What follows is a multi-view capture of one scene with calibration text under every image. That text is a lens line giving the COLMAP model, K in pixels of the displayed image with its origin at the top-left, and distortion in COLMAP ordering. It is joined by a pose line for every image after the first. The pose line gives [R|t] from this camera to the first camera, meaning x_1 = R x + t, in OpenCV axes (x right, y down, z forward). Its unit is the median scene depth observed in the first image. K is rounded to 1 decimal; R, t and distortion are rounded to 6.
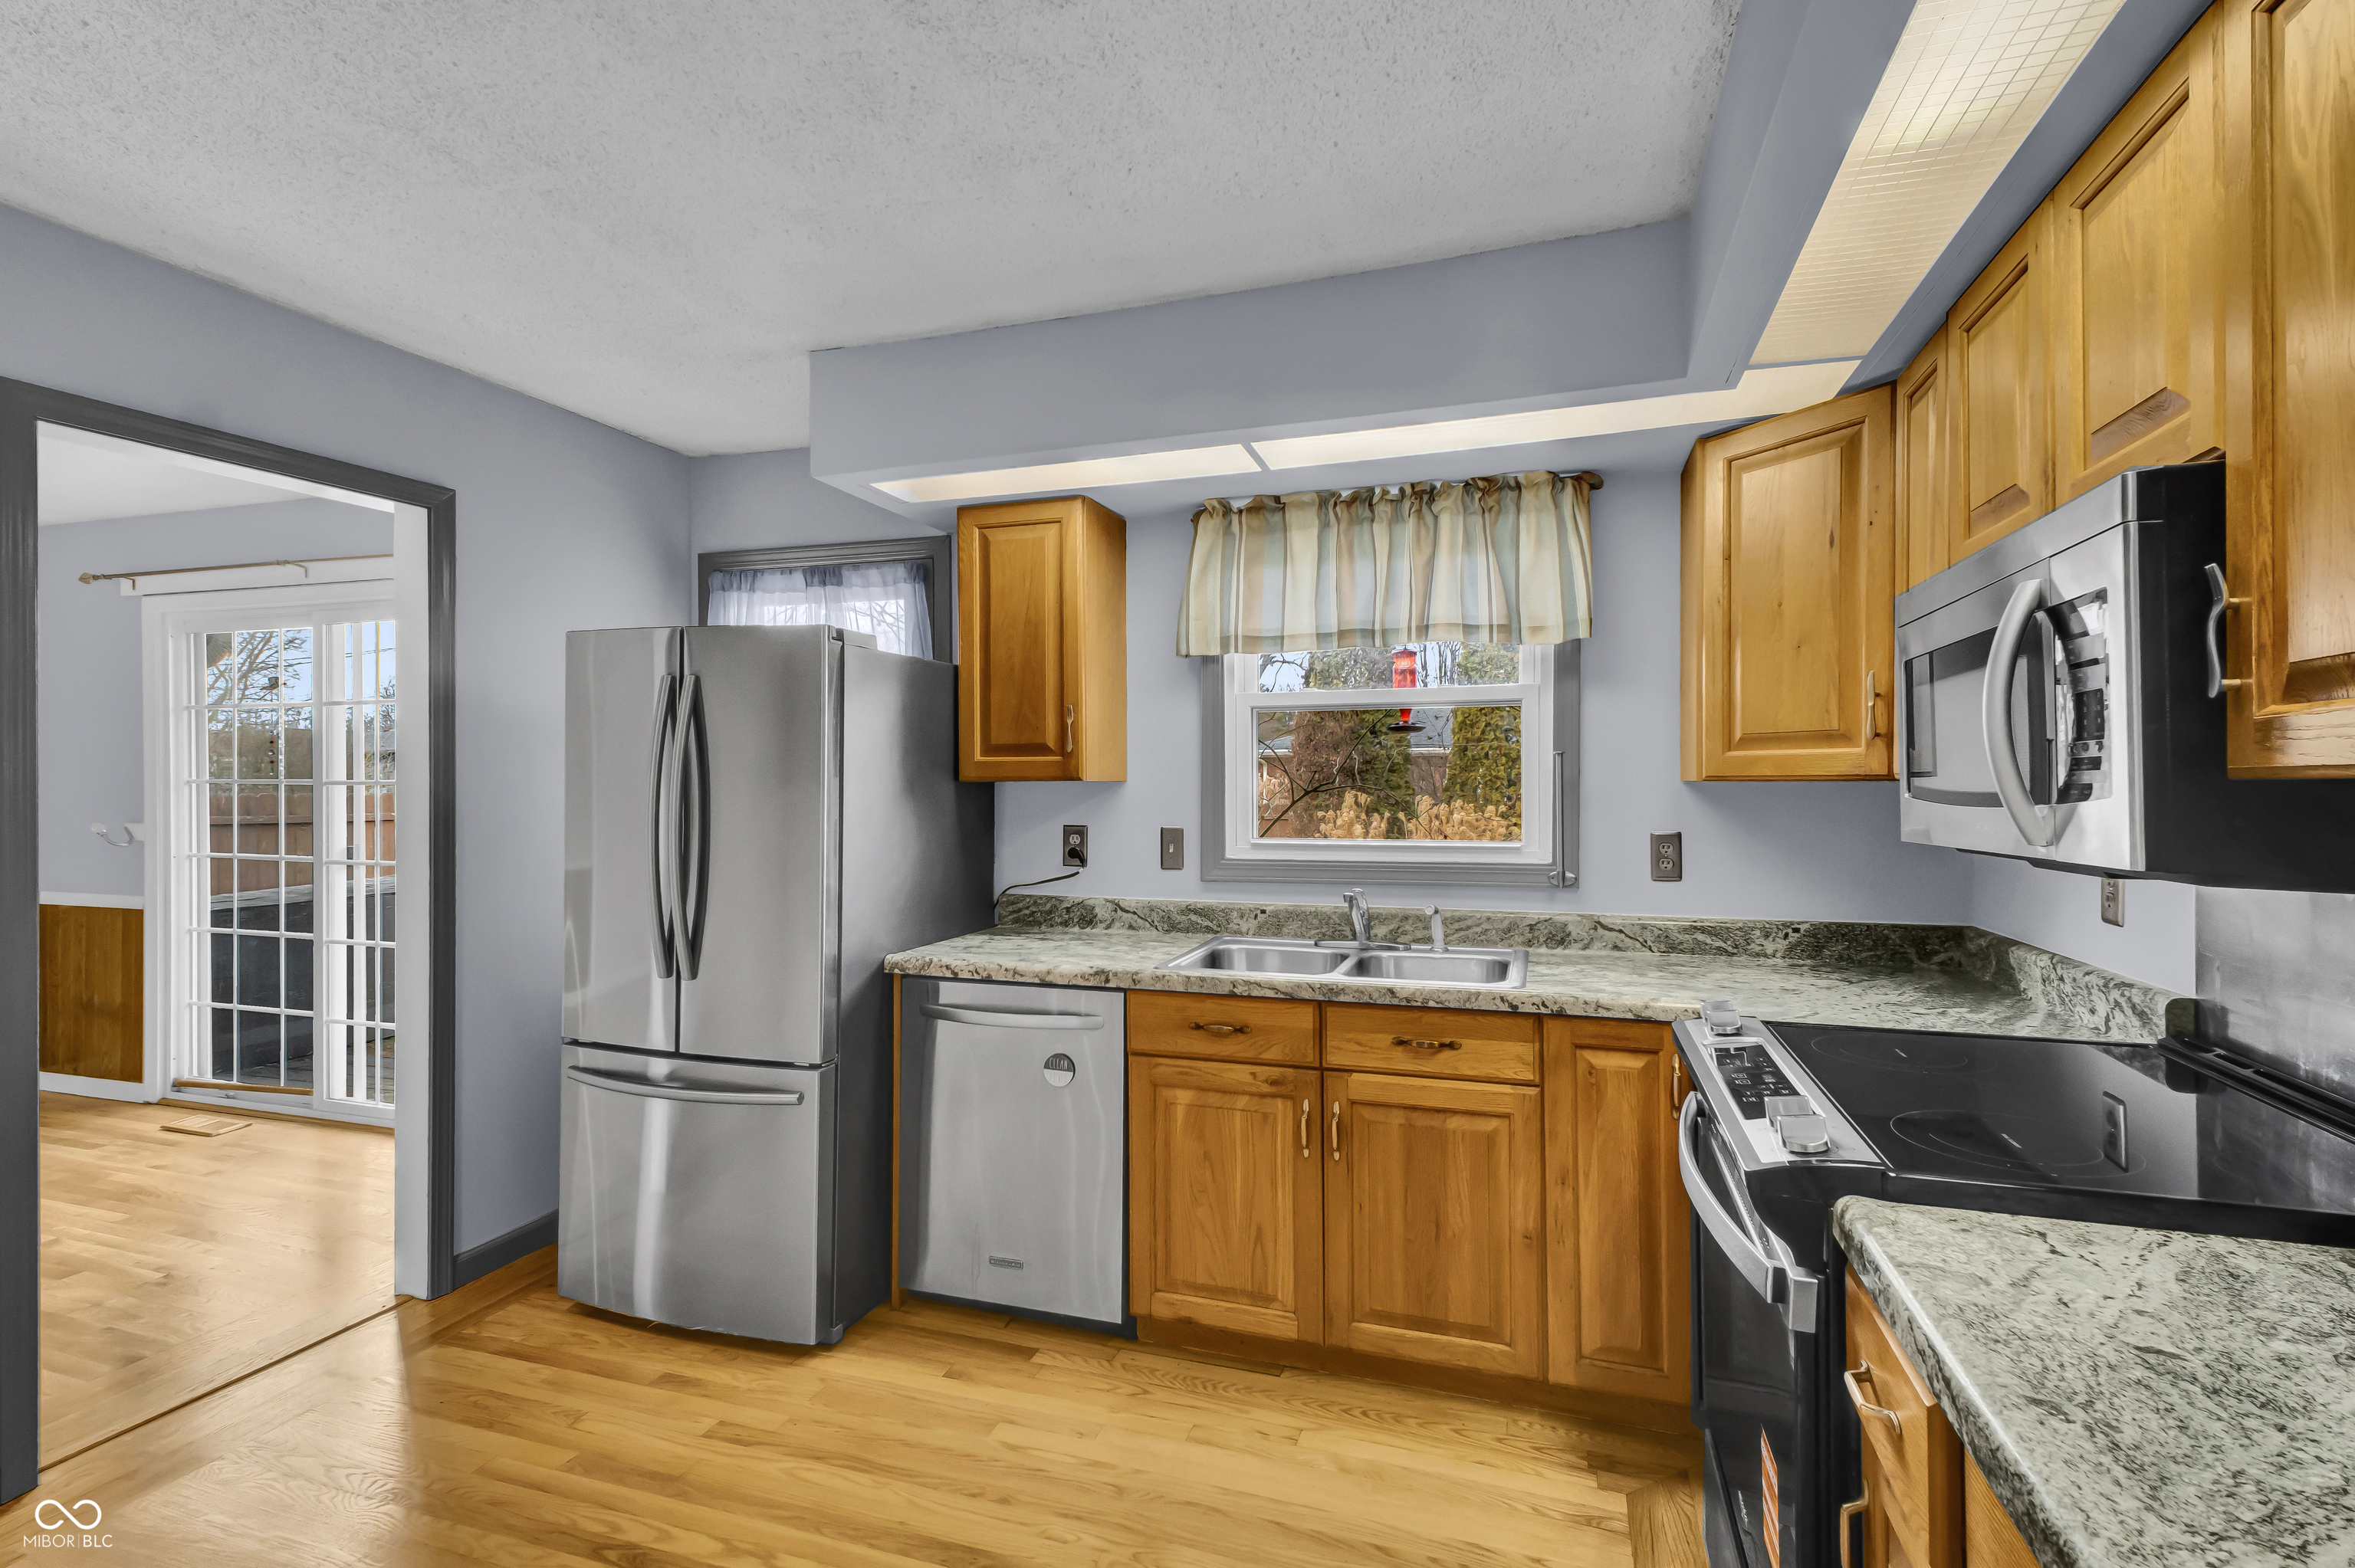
lens RADIAL K [[1096.5, 0, 1170.6], [0, 1096.5, 783.7], [0, 0, 1]] dist [0.038552, -0.018722]
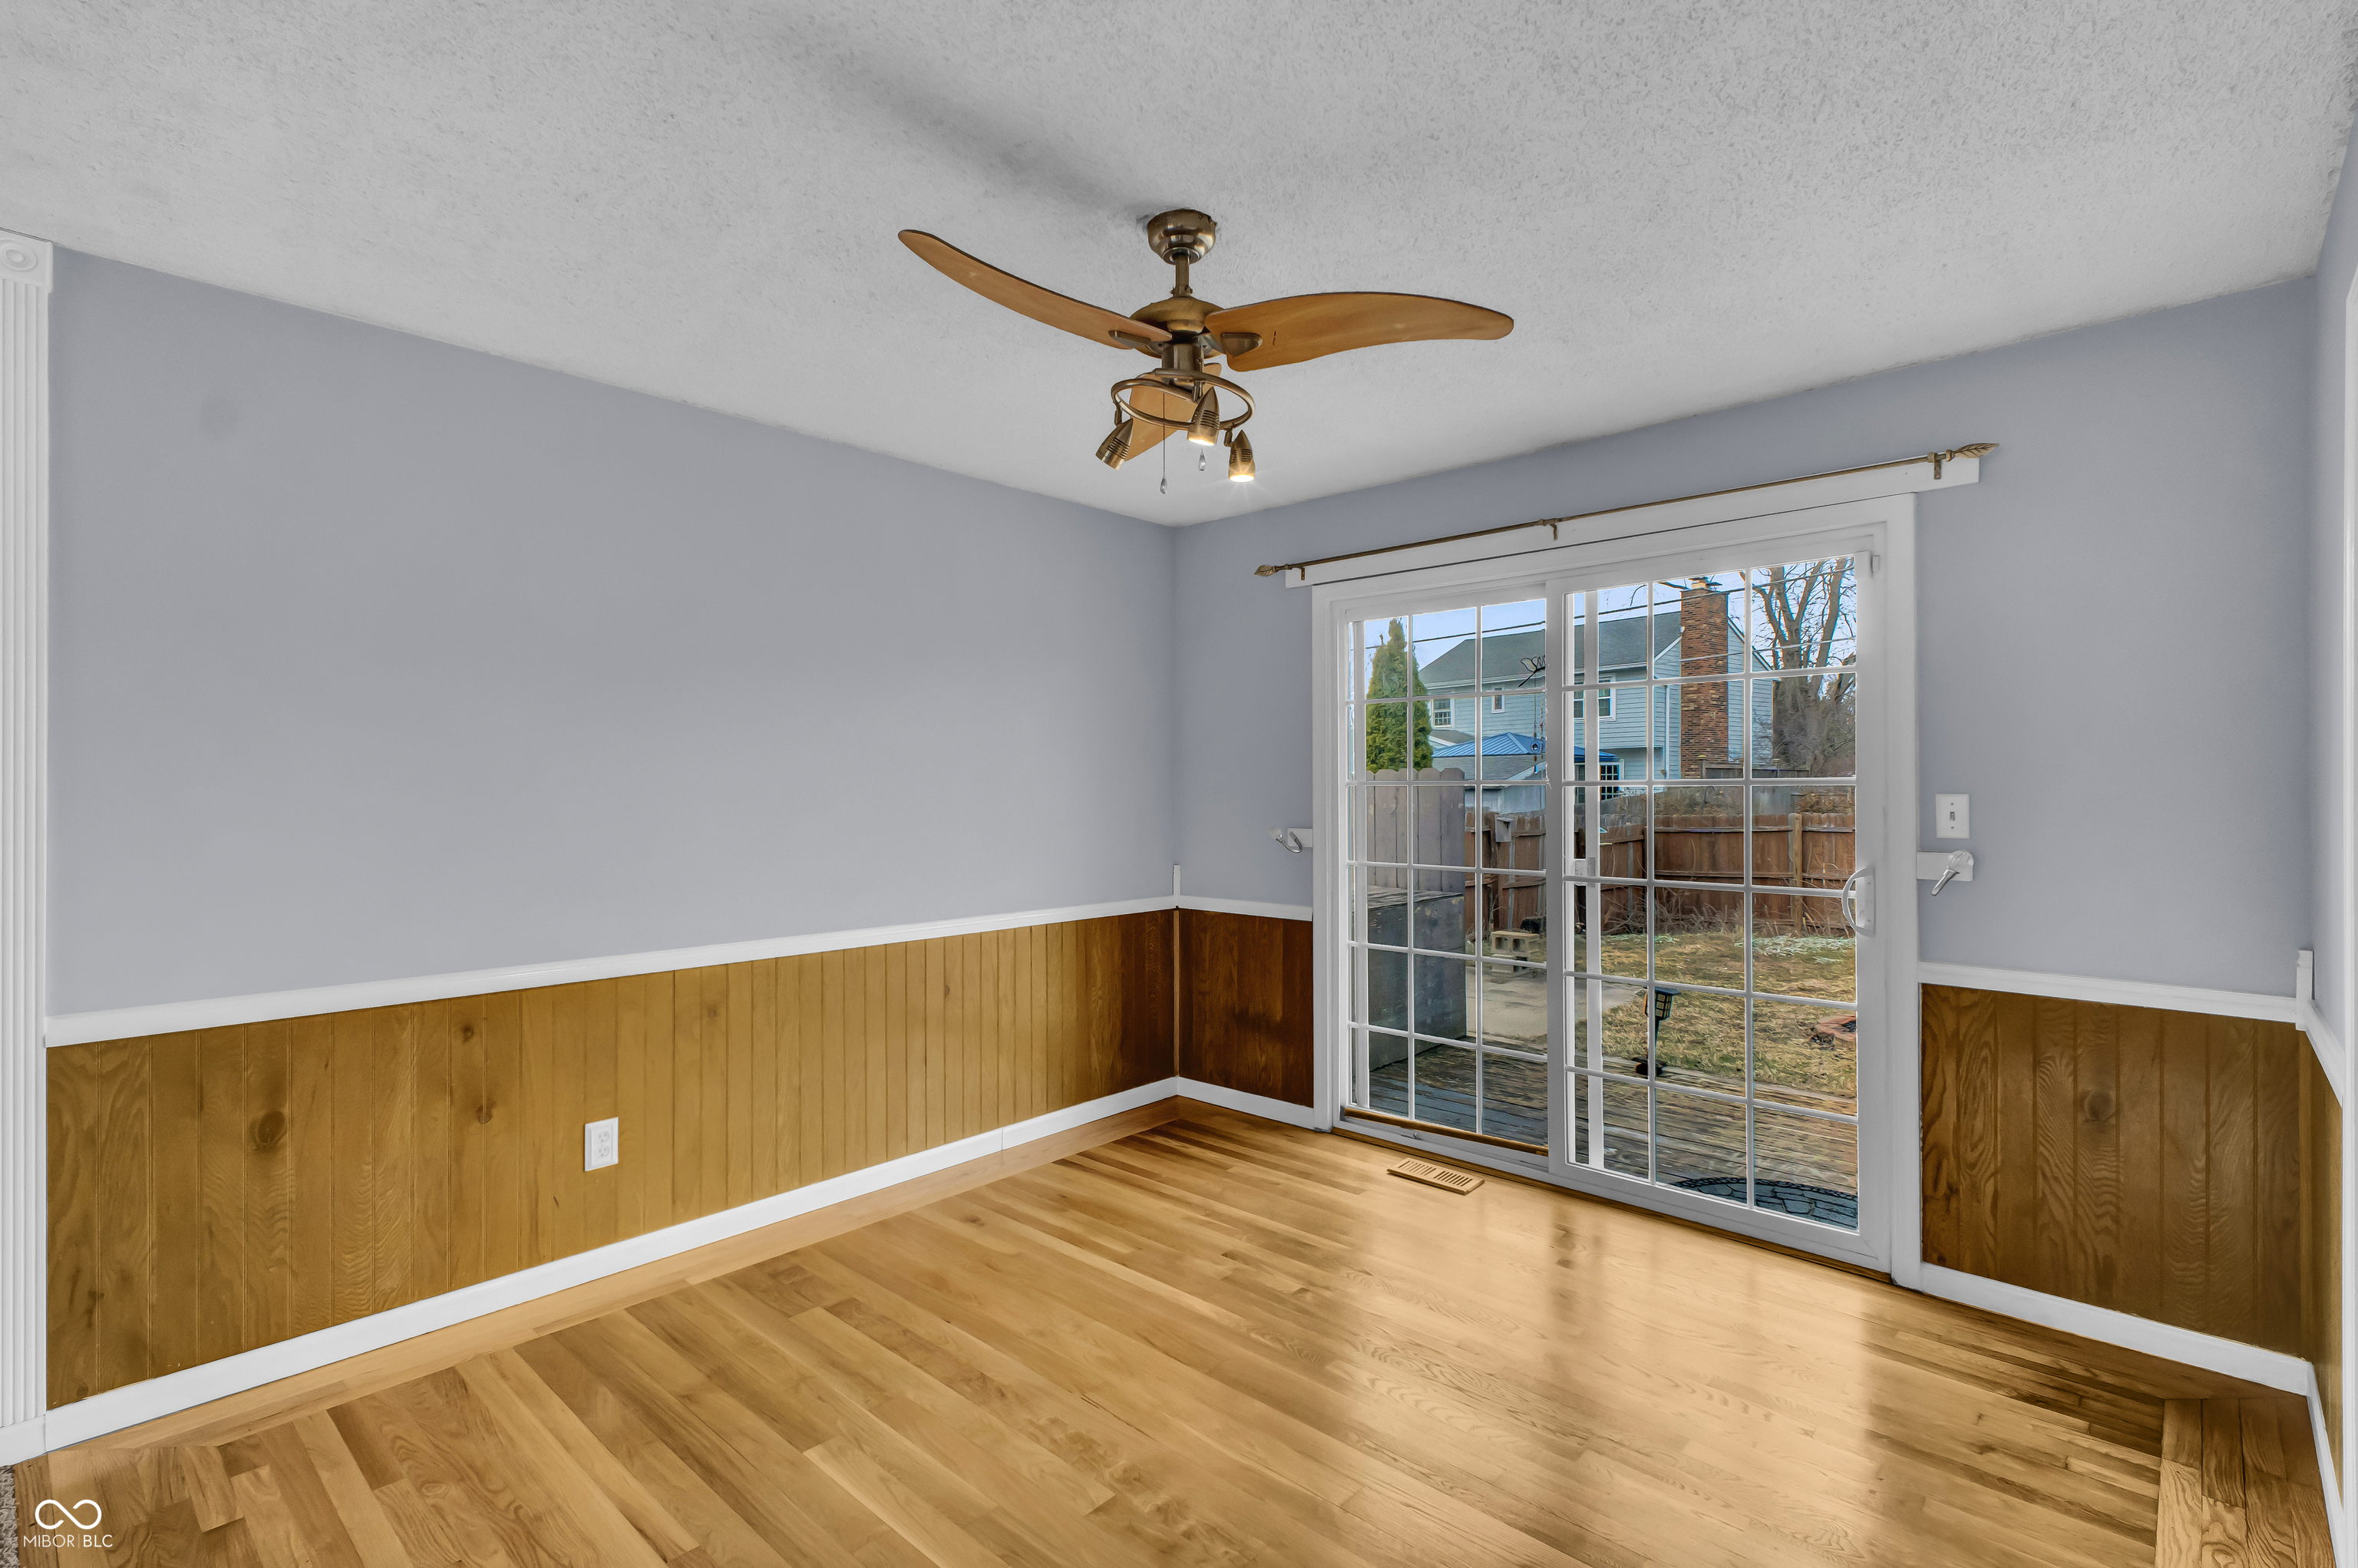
lens RADIAL K [[1078.0, 0, 1177.6], [0, 1078.0, 791.5], [0, 0, 1]] dist [0.029244, -0.015050]
pose [[0.910670, -0.001430, -0.413132, -1.064588], [0.002466, 0.999995, 0.001975, 0.002968], [0.413127, -0.002817, 0.910669, 0.216947]]
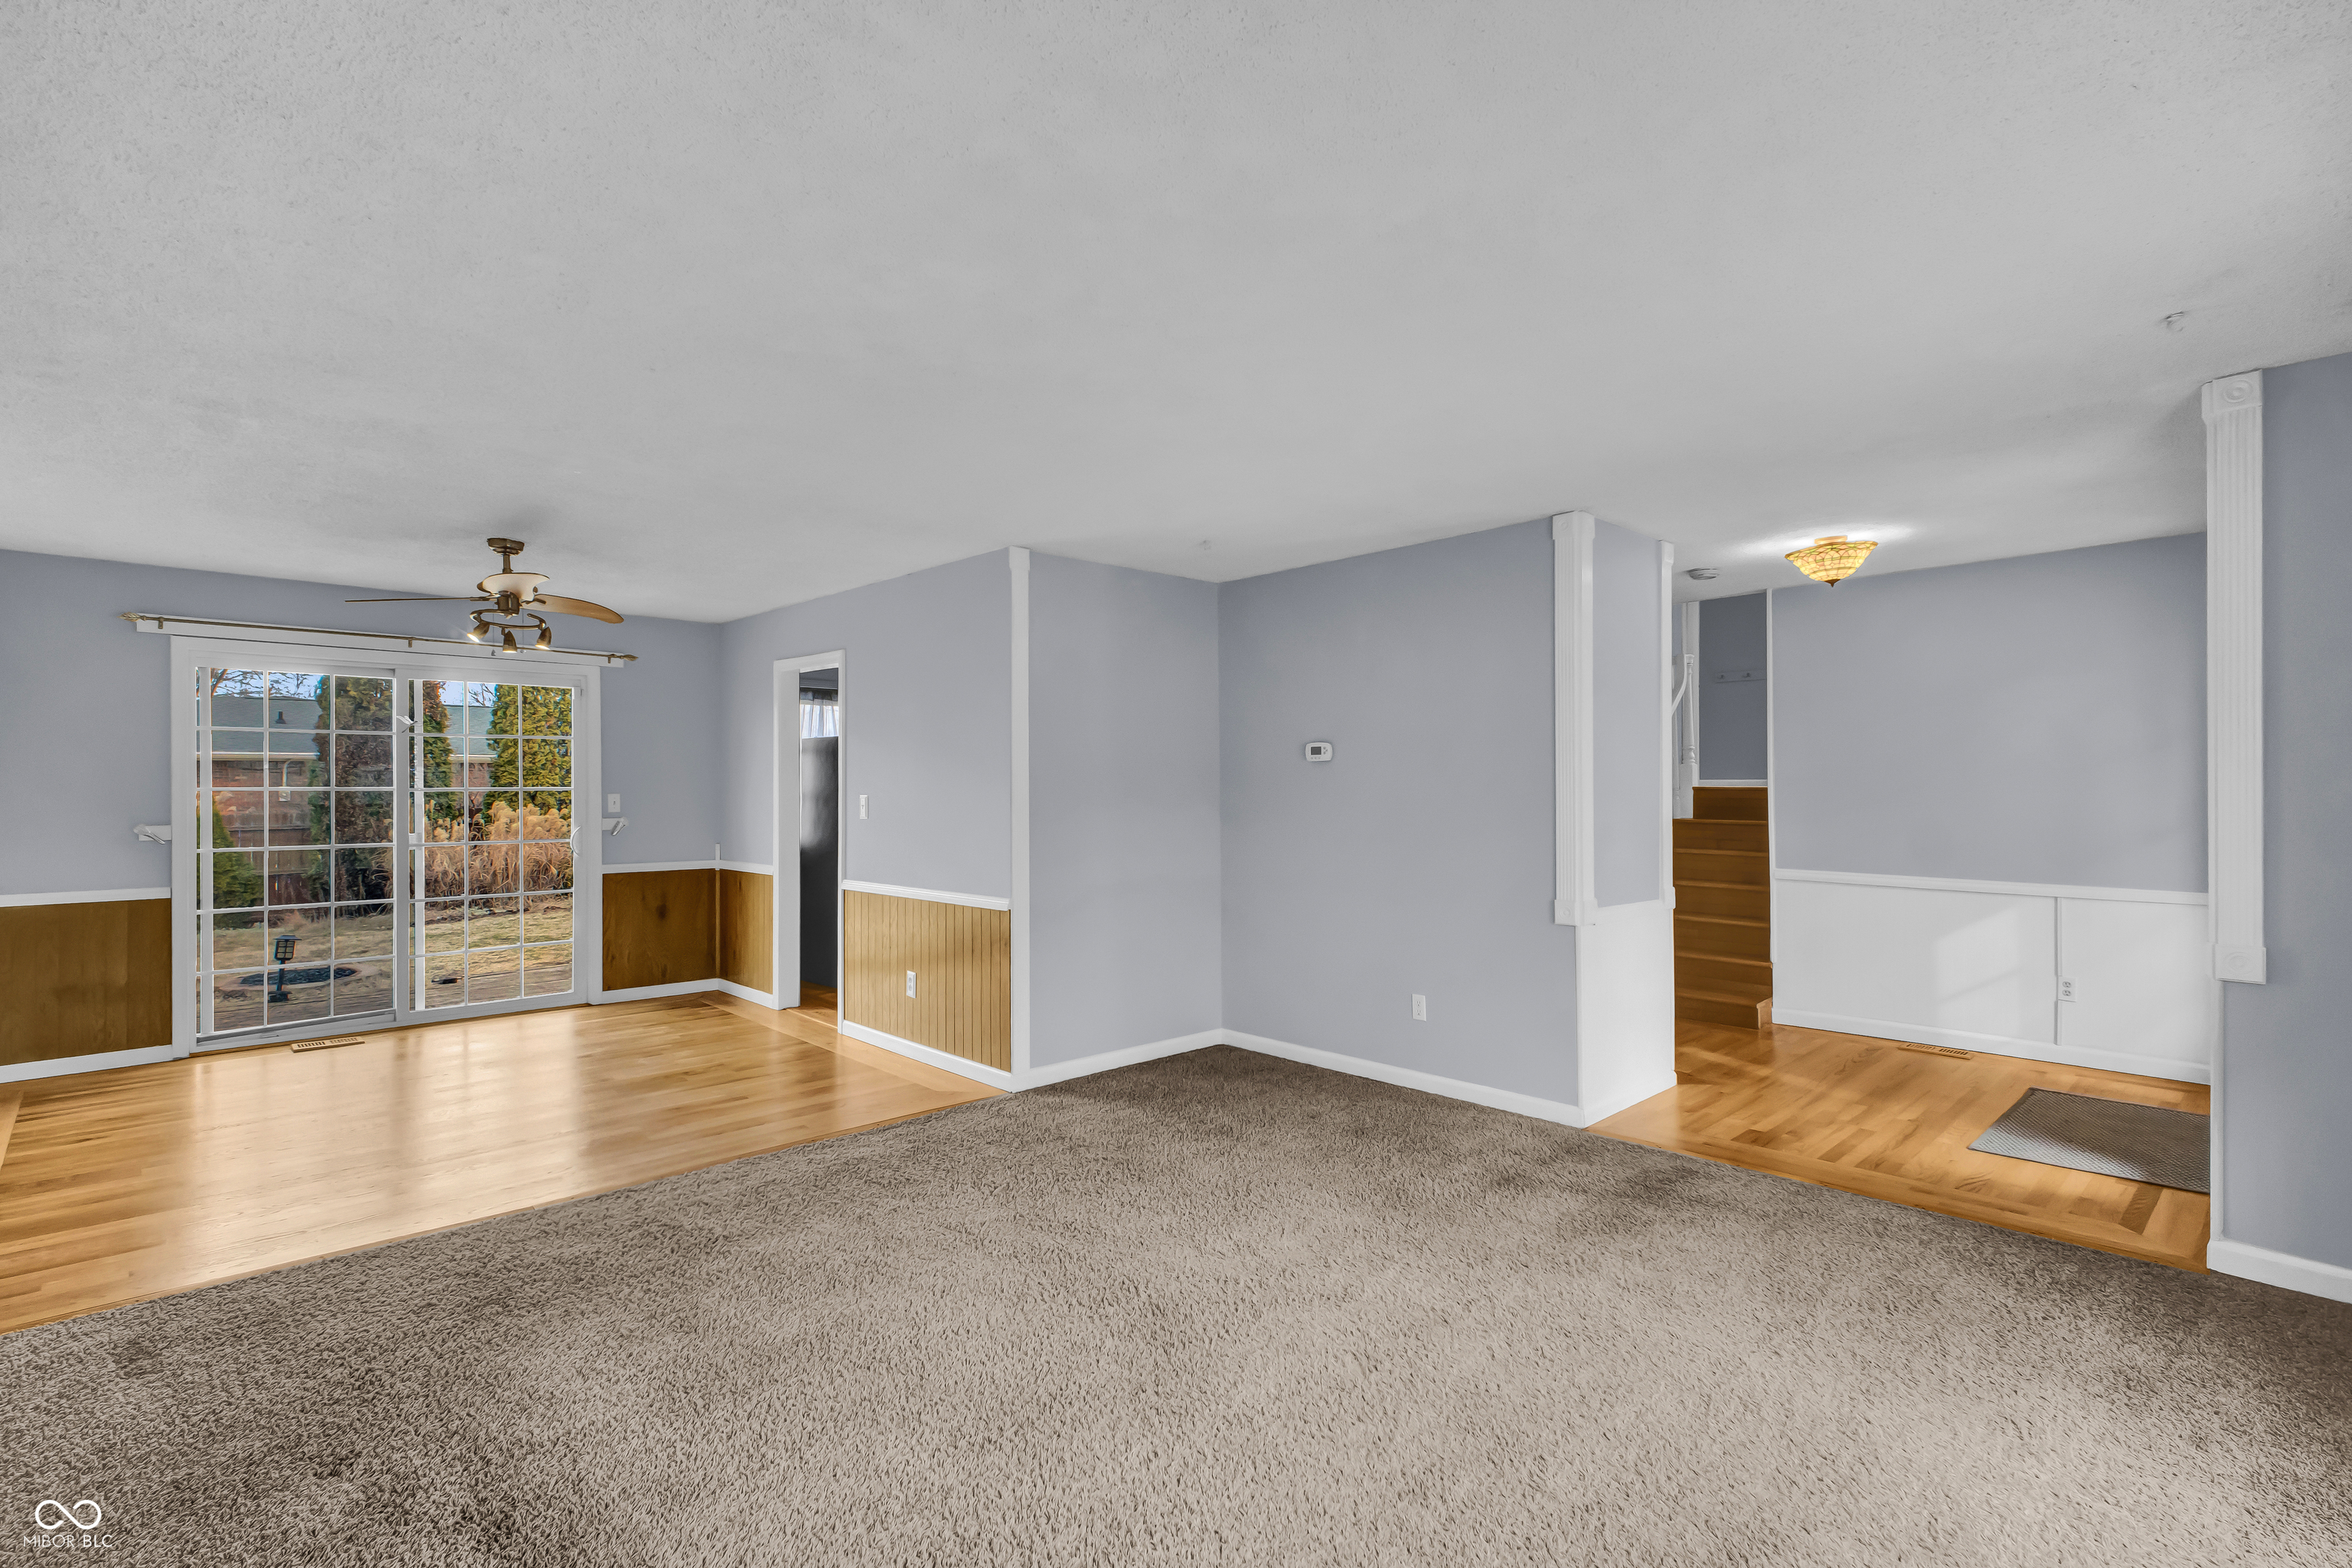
lens RADIAL K [[1109.0, 0, 1186.8], [0, 1109.0, 784.7], [0, 0, 1]] dist [0.040869, -0.017001]
pose [[0.461663, -0.000699, 0.887055, -2.448212], [0.007938, 0.999963, -0.003344, 0.006904], [-0.887020, 0.008585, 0.461652, -0.857414]]
